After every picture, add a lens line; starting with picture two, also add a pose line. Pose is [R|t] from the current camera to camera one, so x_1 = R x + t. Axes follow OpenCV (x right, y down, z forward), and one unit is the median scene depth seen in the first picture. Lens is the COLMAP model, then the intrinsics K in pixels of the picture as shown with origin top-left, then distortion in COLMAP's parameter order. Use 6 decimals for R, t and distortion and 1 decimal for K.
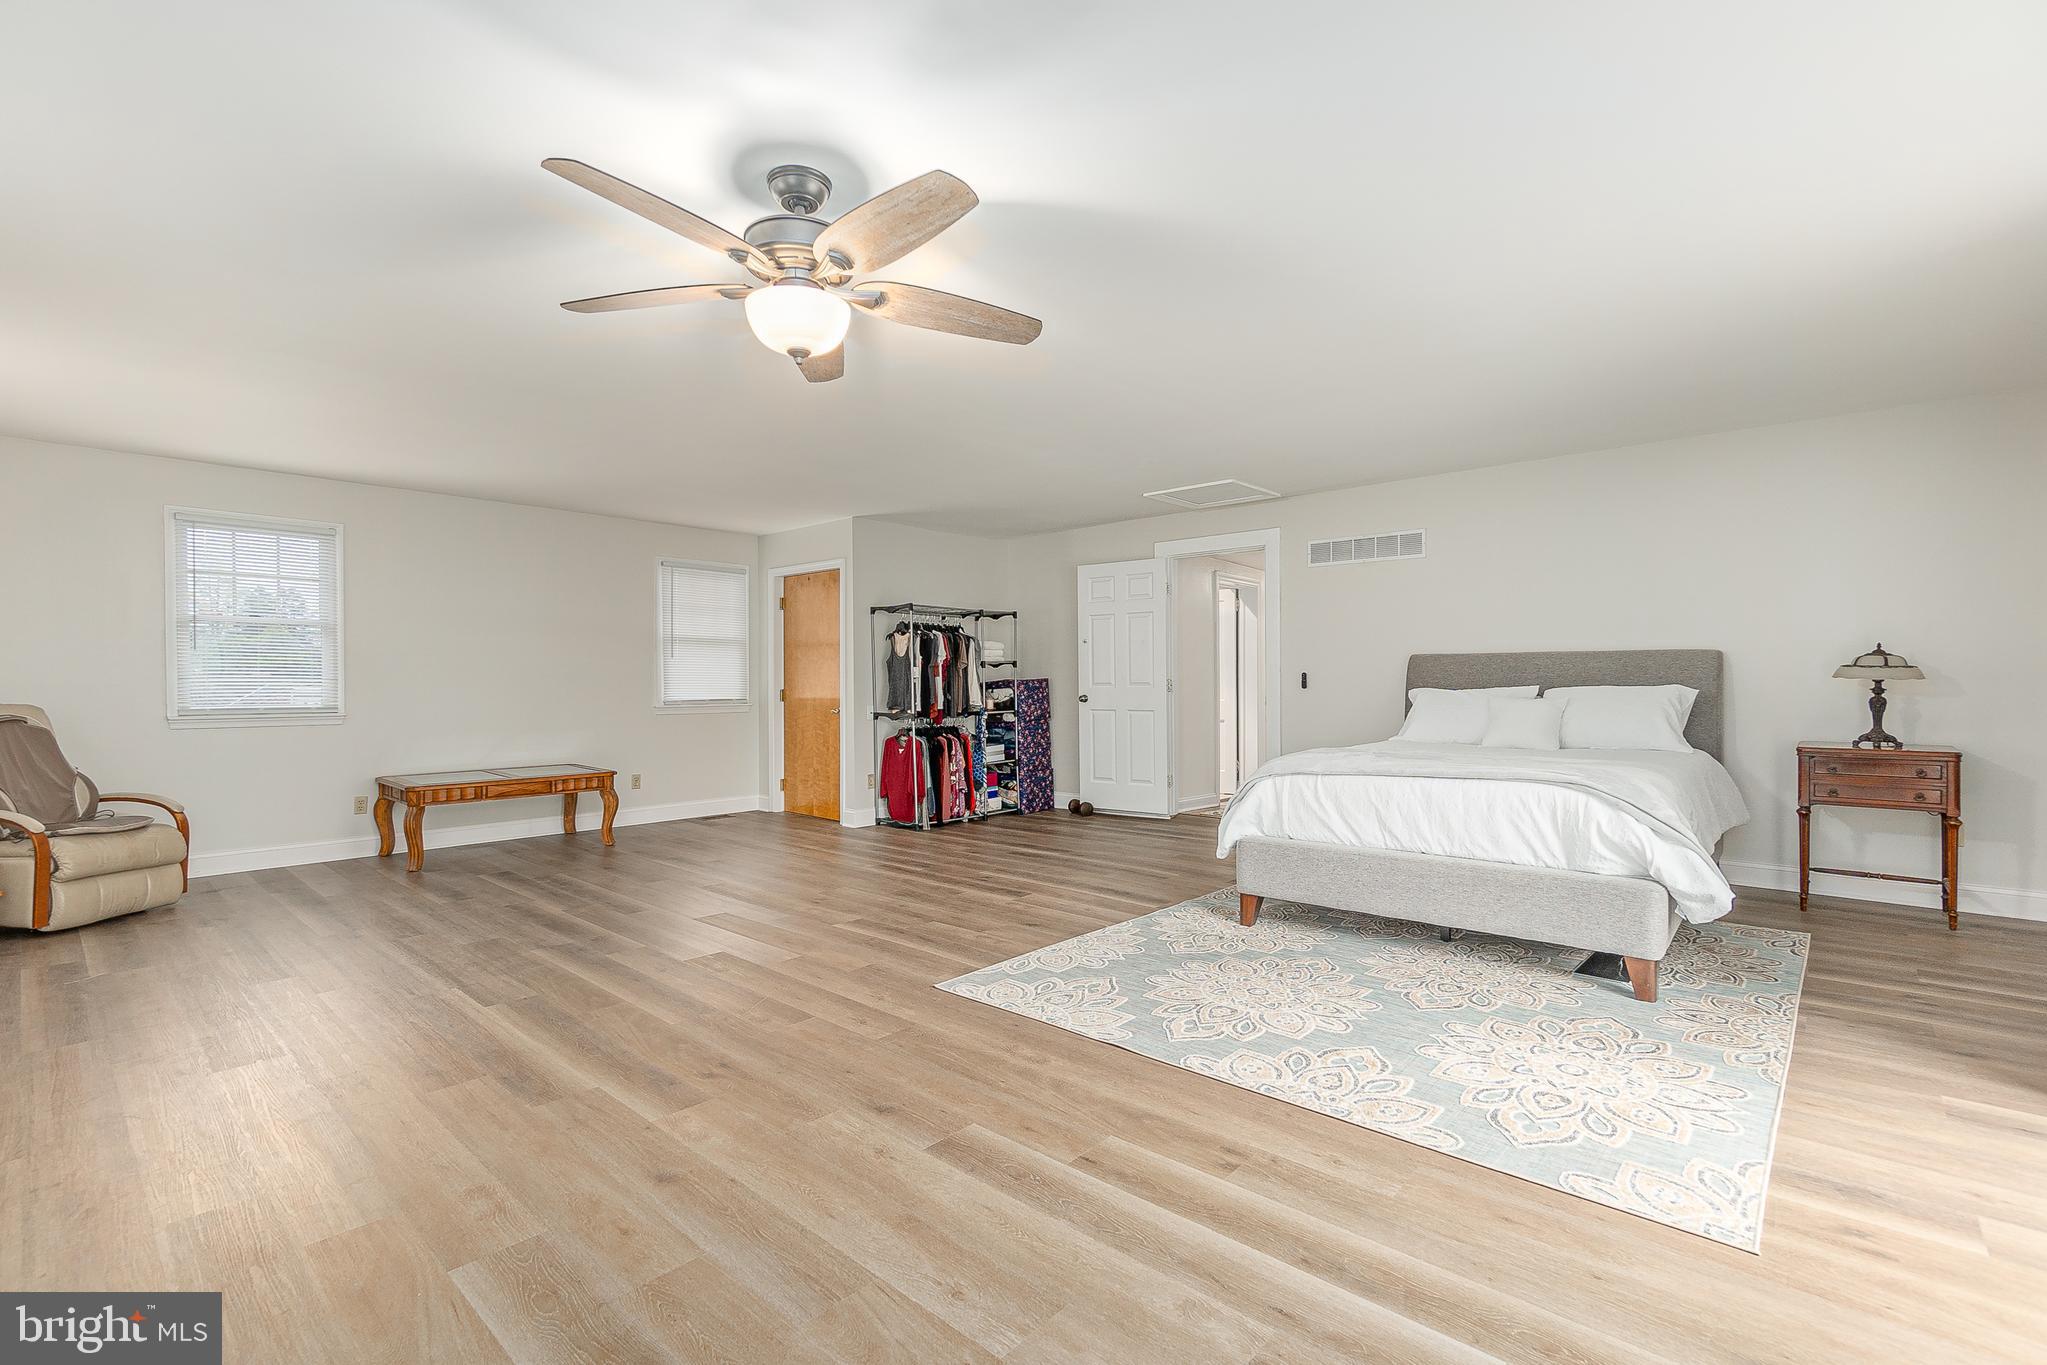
lens RADIAL K [[893.2, 0, 983.6], [0, 893.2, 685.2], [0, 0, 1]] dist [-0.003233, -0.000201]
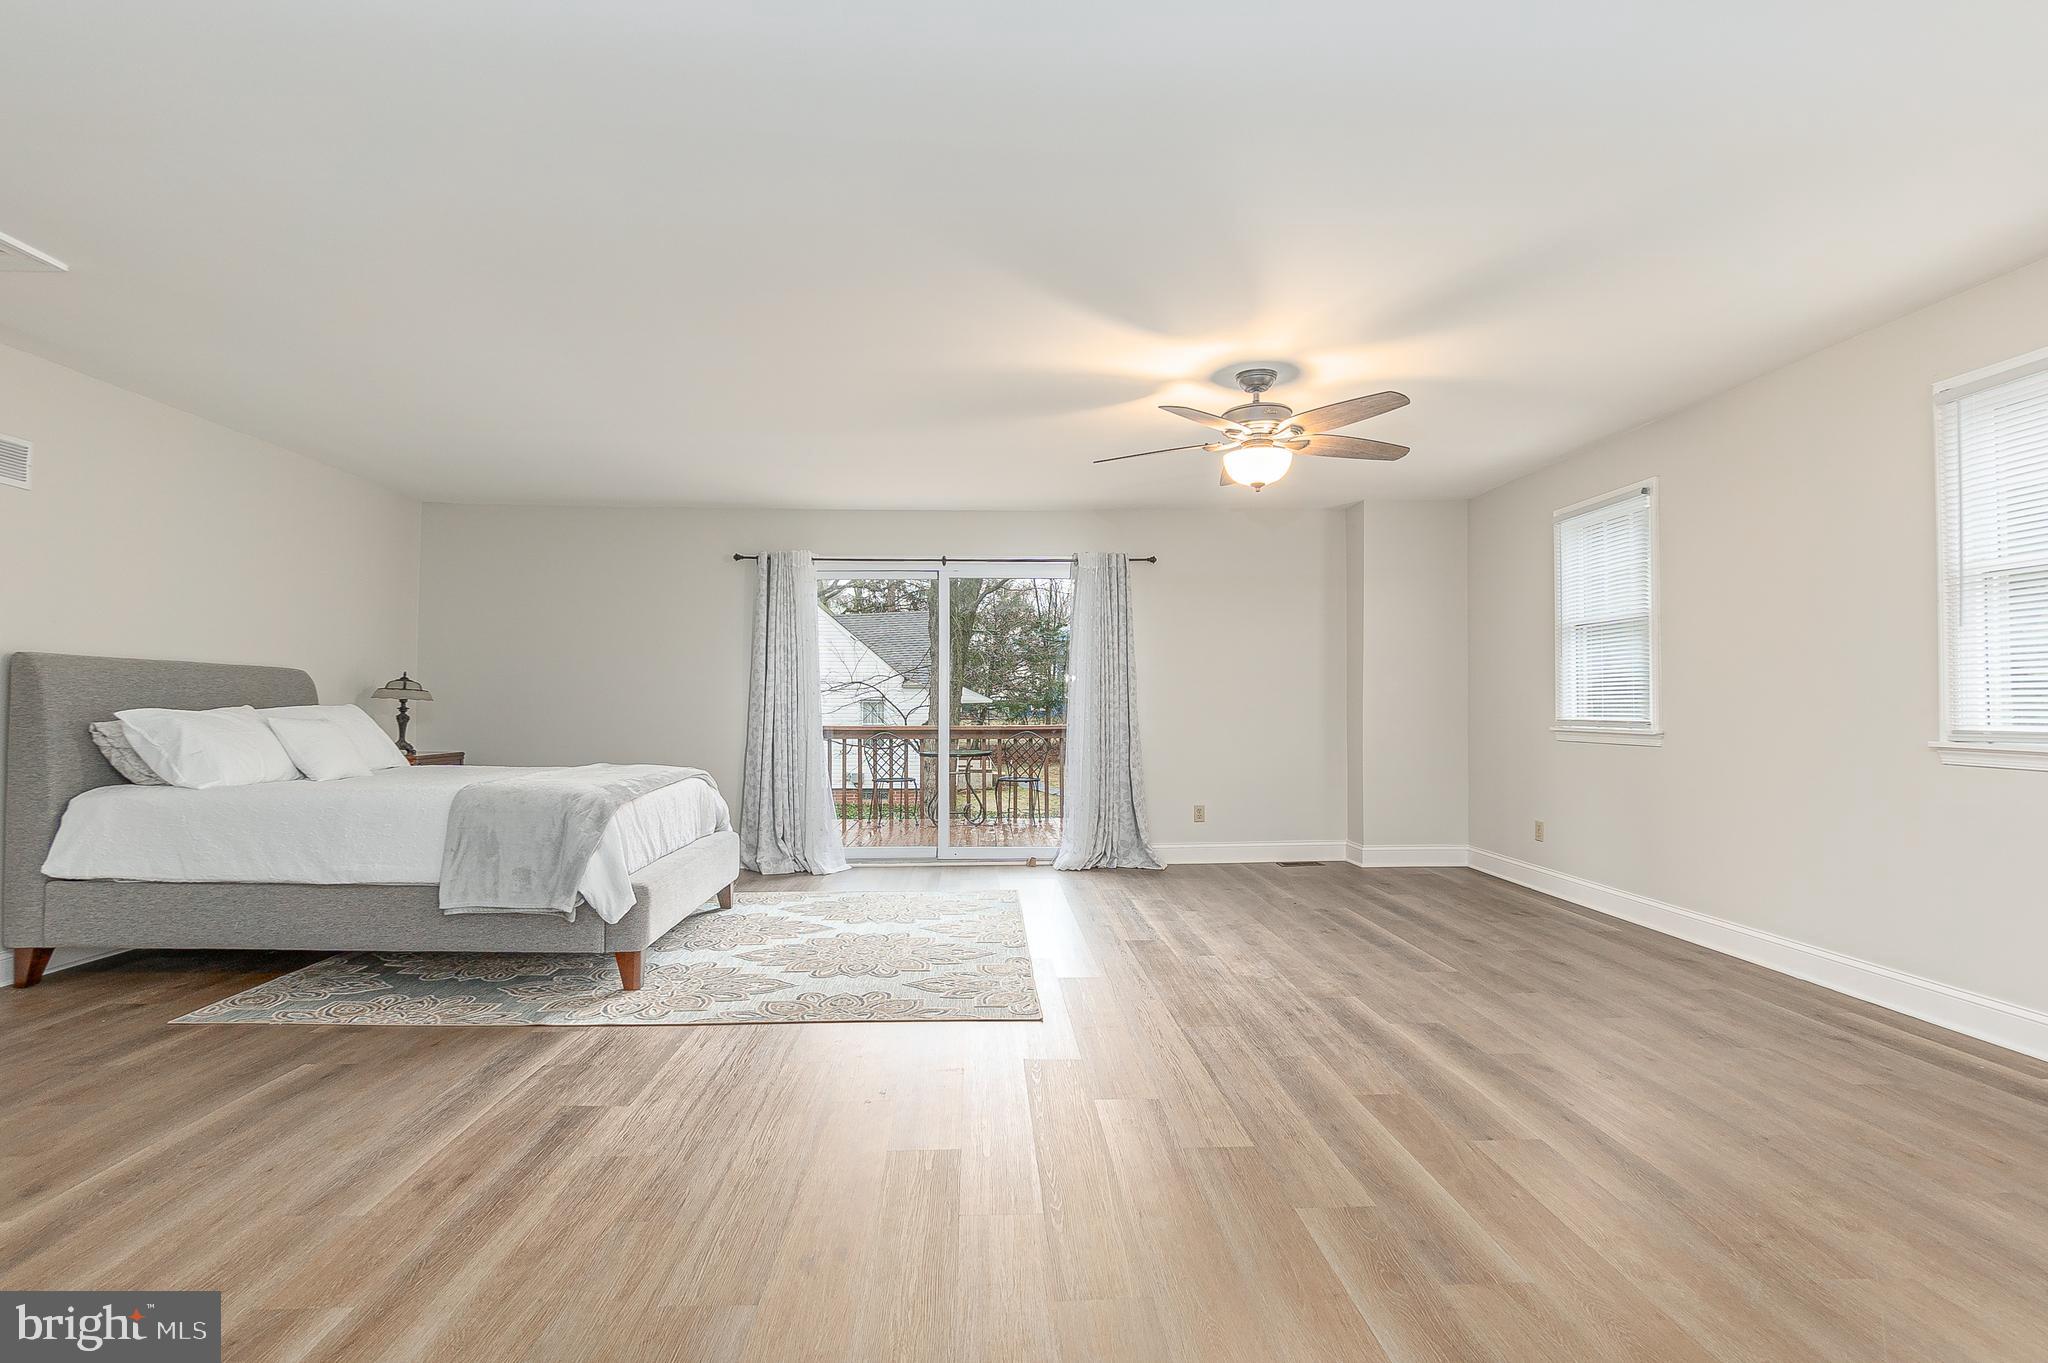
lens RADIAL K [[1007.5, 0, 1033.3], [0, 1007.5, 681.0], [0, 0, 1]] dist [-0.004381, -0.000973]
pose [[-0.730517, 0.021062, 0.682570, -0.434881], [0.006066, 0.999685, -0.024356, 0.004398], [-0.682868, -0.013652, -0.730414, 0.994546]]
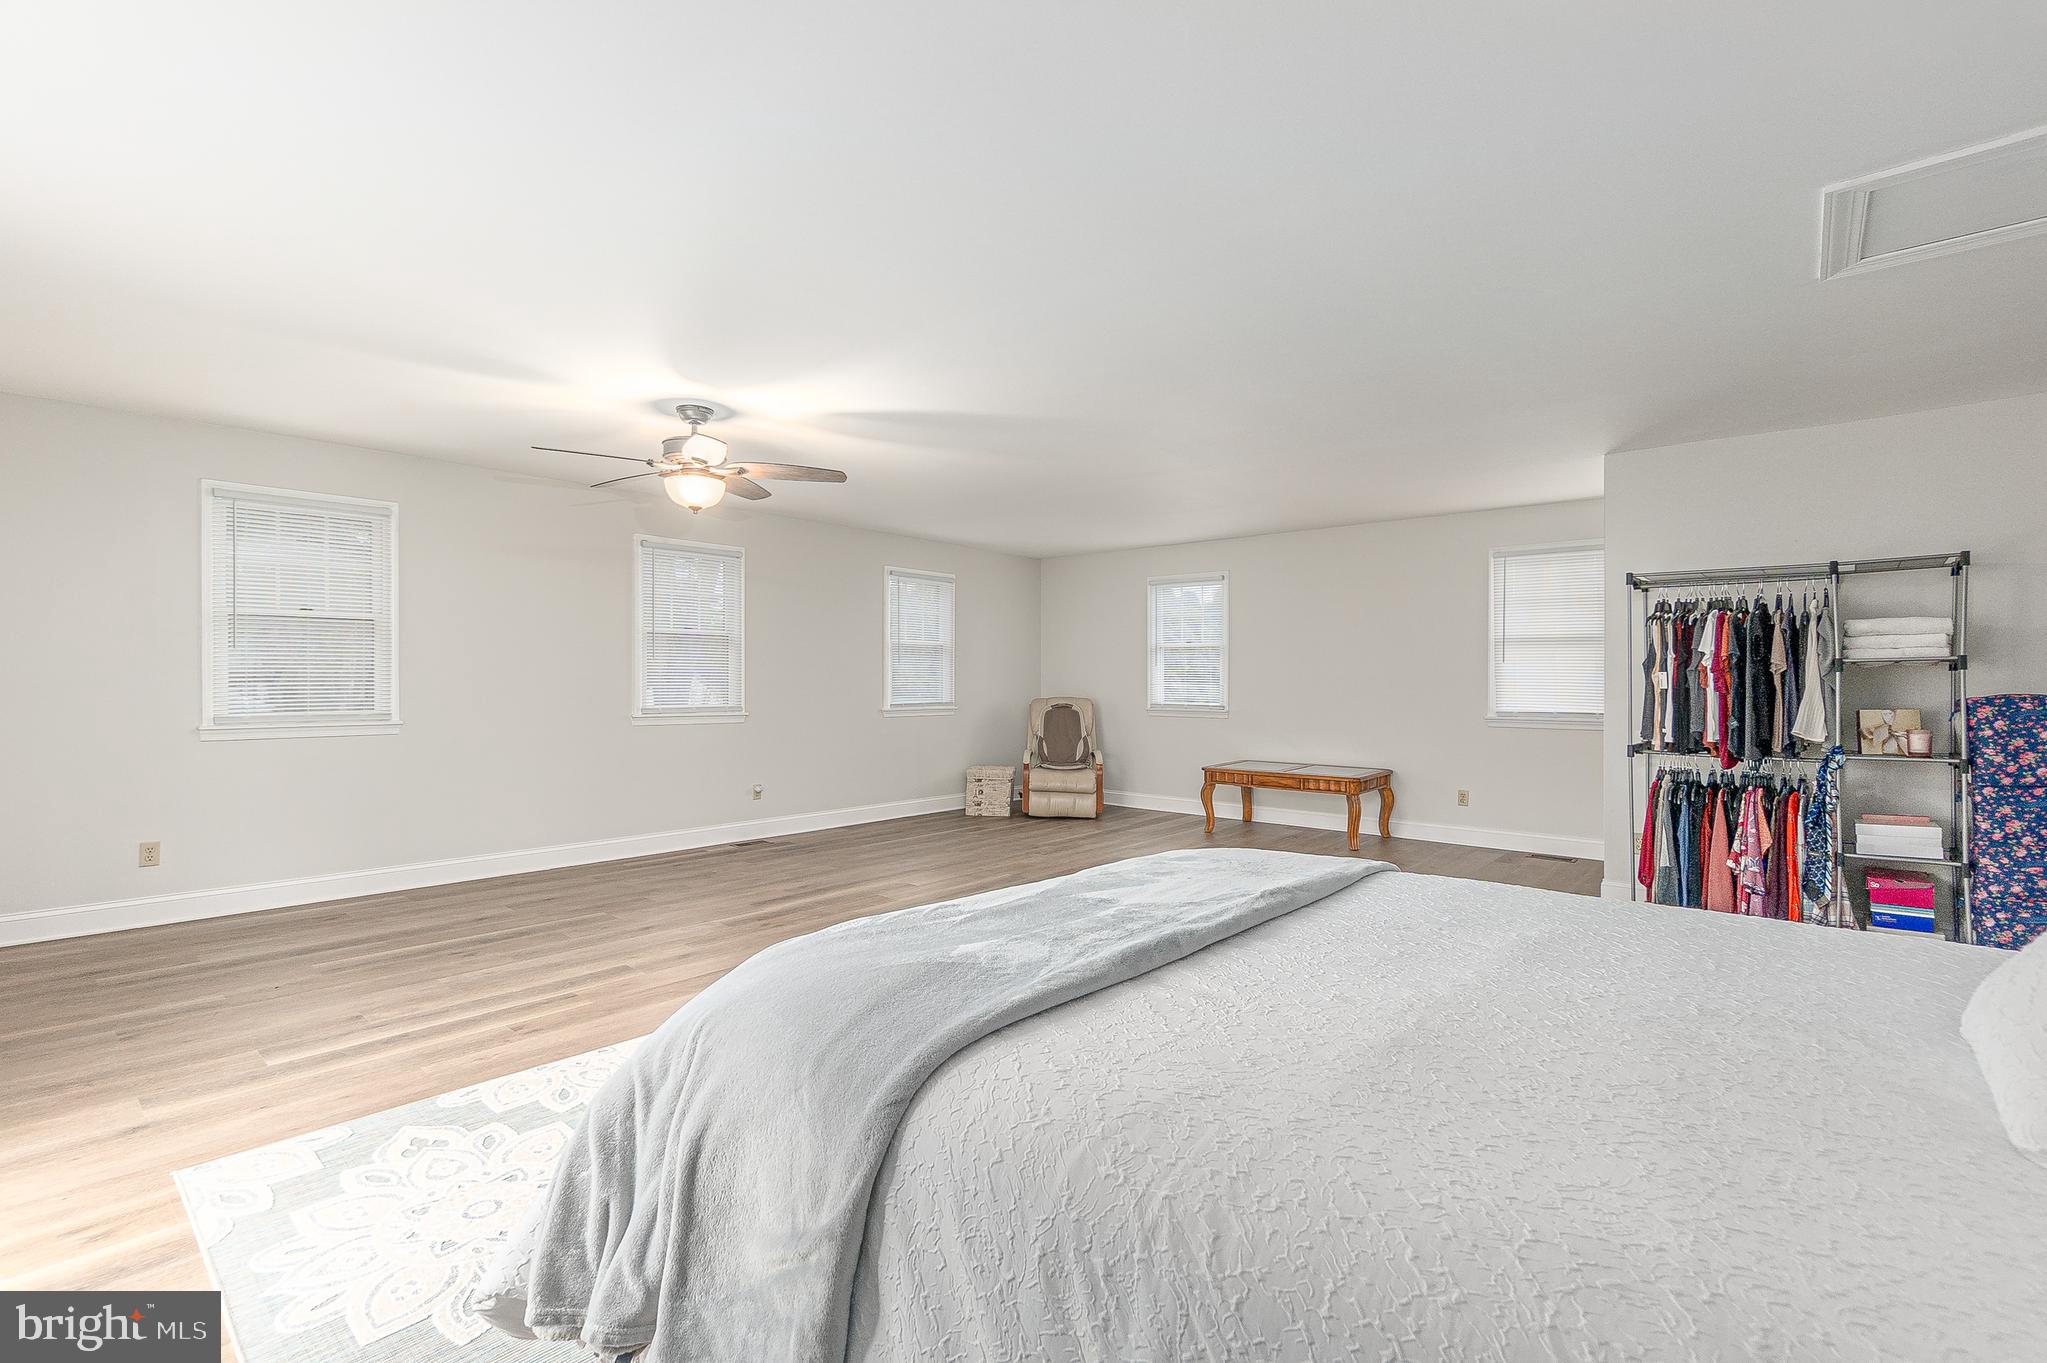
lens RADIAL K [[899.1, 0, 1015.5], [0, 899.1, 685.8], [0, 0, 1]] dist [-0.004878, 0.000018]
pose [[0.049293, 0.009440, -0.998740, 0.621185], [-0.005627, 0.999942, 0.009174, -0.016300], [0.998769, 0.005168, 0.049343, 0.604638]]
